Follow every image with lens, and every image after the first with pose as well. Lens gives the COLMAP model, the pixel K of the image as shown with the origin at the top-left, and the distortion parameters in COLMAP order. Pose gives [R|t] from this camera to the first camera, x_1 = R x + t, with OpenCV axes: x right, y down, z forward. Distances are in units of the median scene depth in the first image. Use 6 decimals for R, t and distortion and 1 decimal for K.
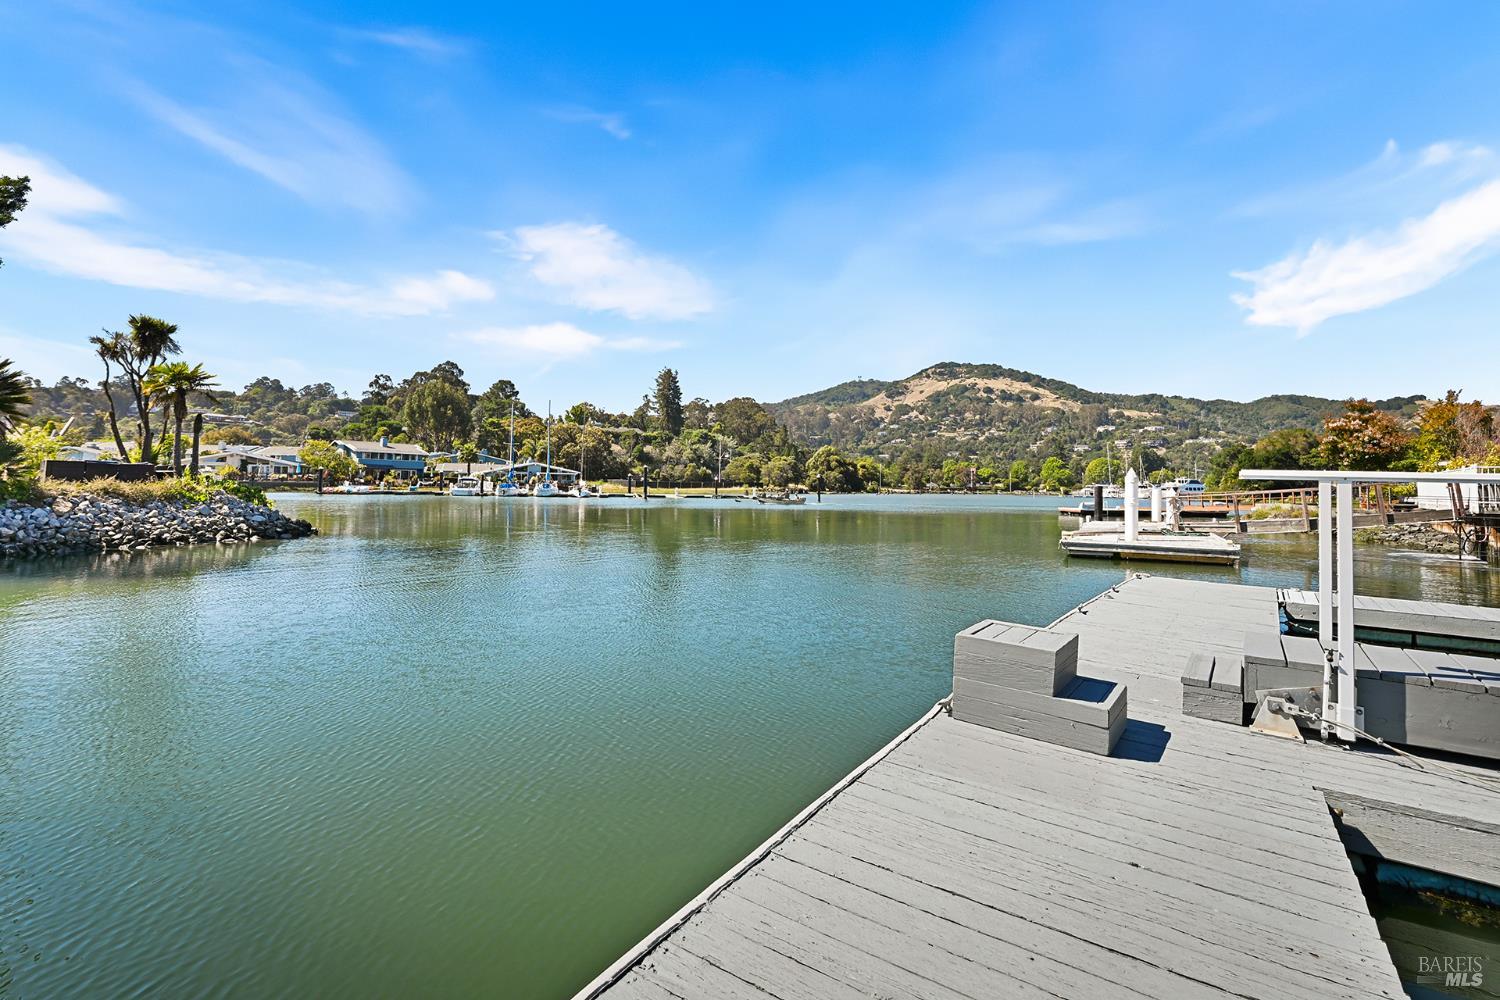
lens RADIAL K [[750.7, 0, 745.4], [0, 750.7, 463.2], [0, 0, 1]] dist [-0.001355, -0.000377]
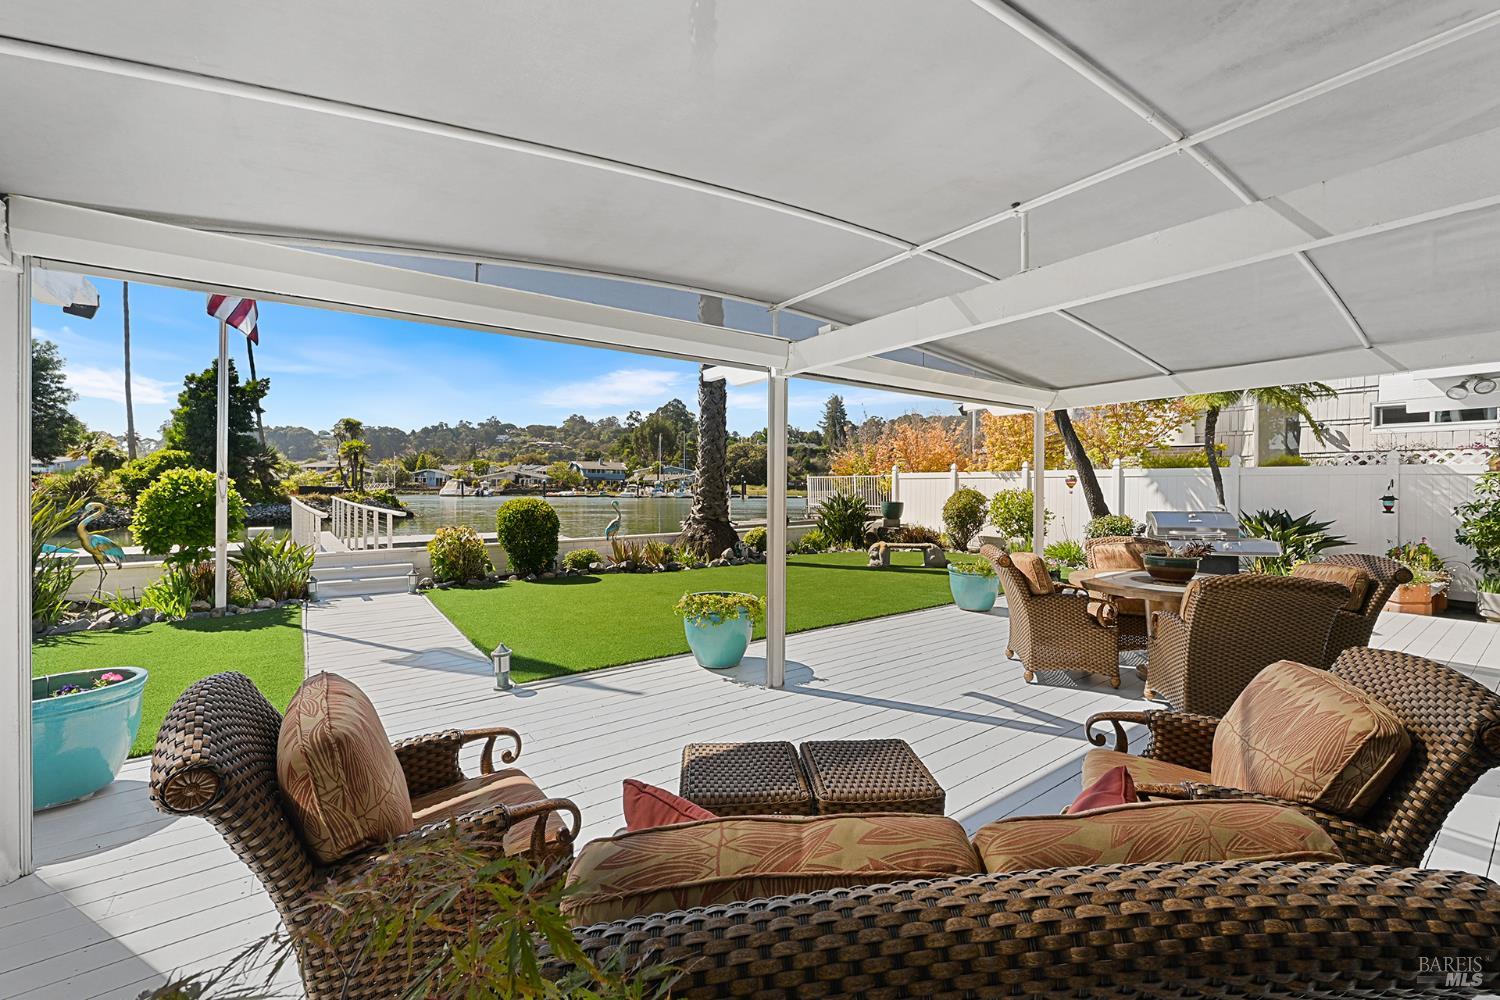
lens RADIAL K [[615.4, 0, 740.1], [0, 615.4, 488.1], [0, 0, 1]] dist [-0.001465, -0.000078]
pose [[0.946984, -0.008401, -0.321170, 0.112914], [0.018085, 0.999467, 0.027181, -0.002571], [0.320771, -0.031549, 0.946631, -0.045993]]
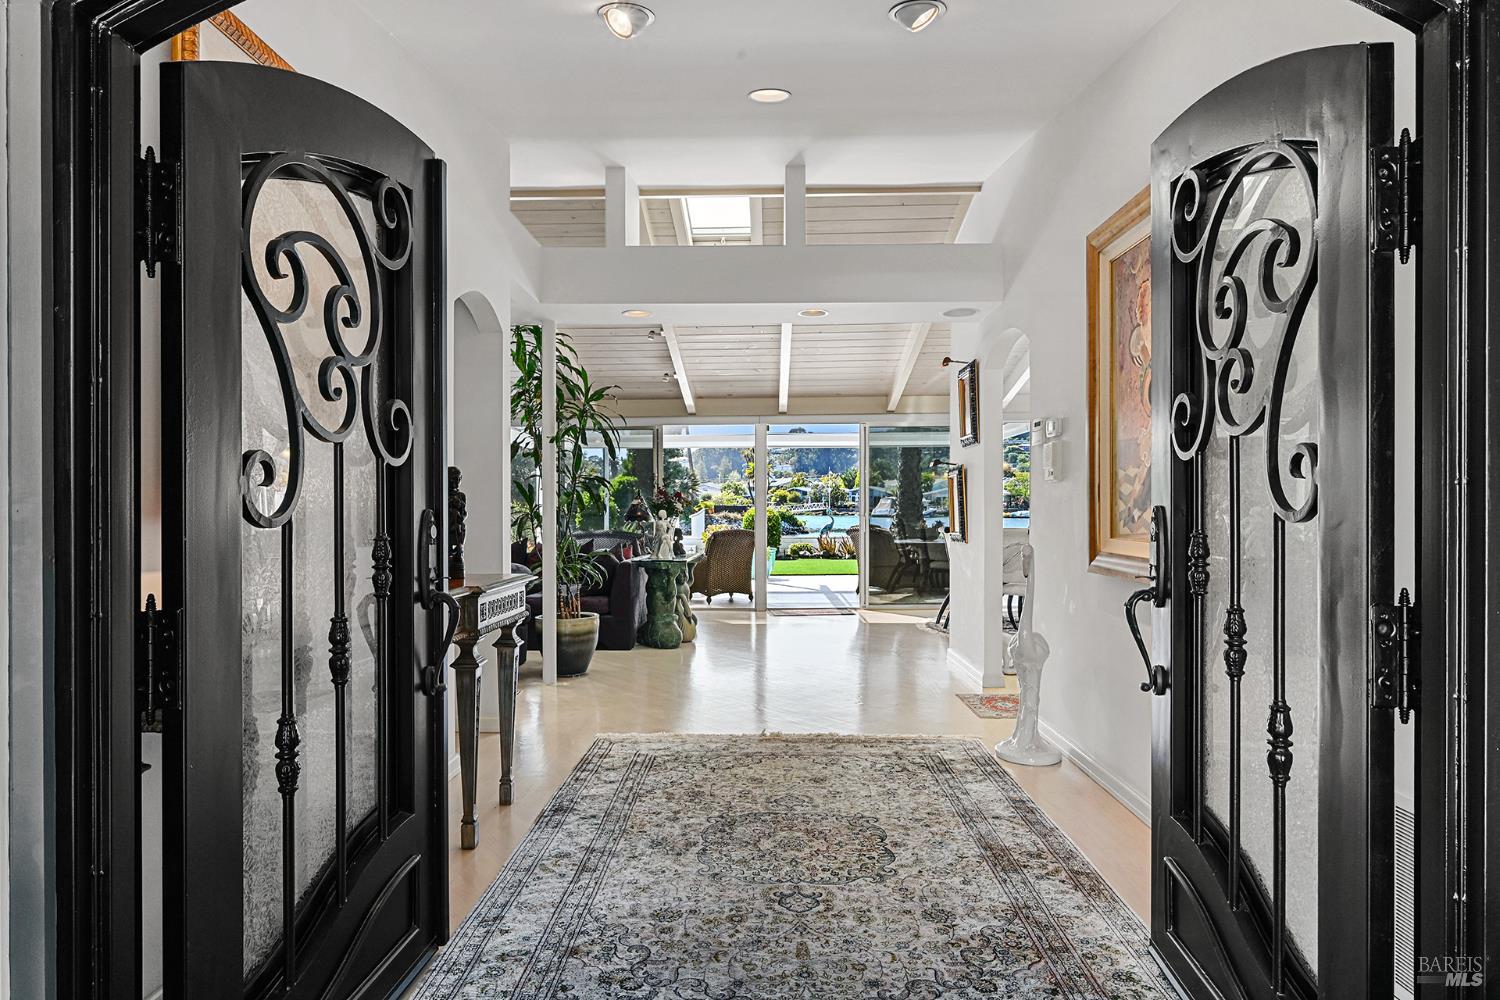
lens RADIAL K [[869.9, 0, 744.6], [0, 869.9, 518.8], [0, 0, 1]] dist [0.001604, 0.000291]
pose [[0.571567, -0.004024, -0.820545, 0.173709], [0.036716, 0.999112, 0.020676, -0.001556], [0.819733, -0.041945, 0.571207, -0.070566]]
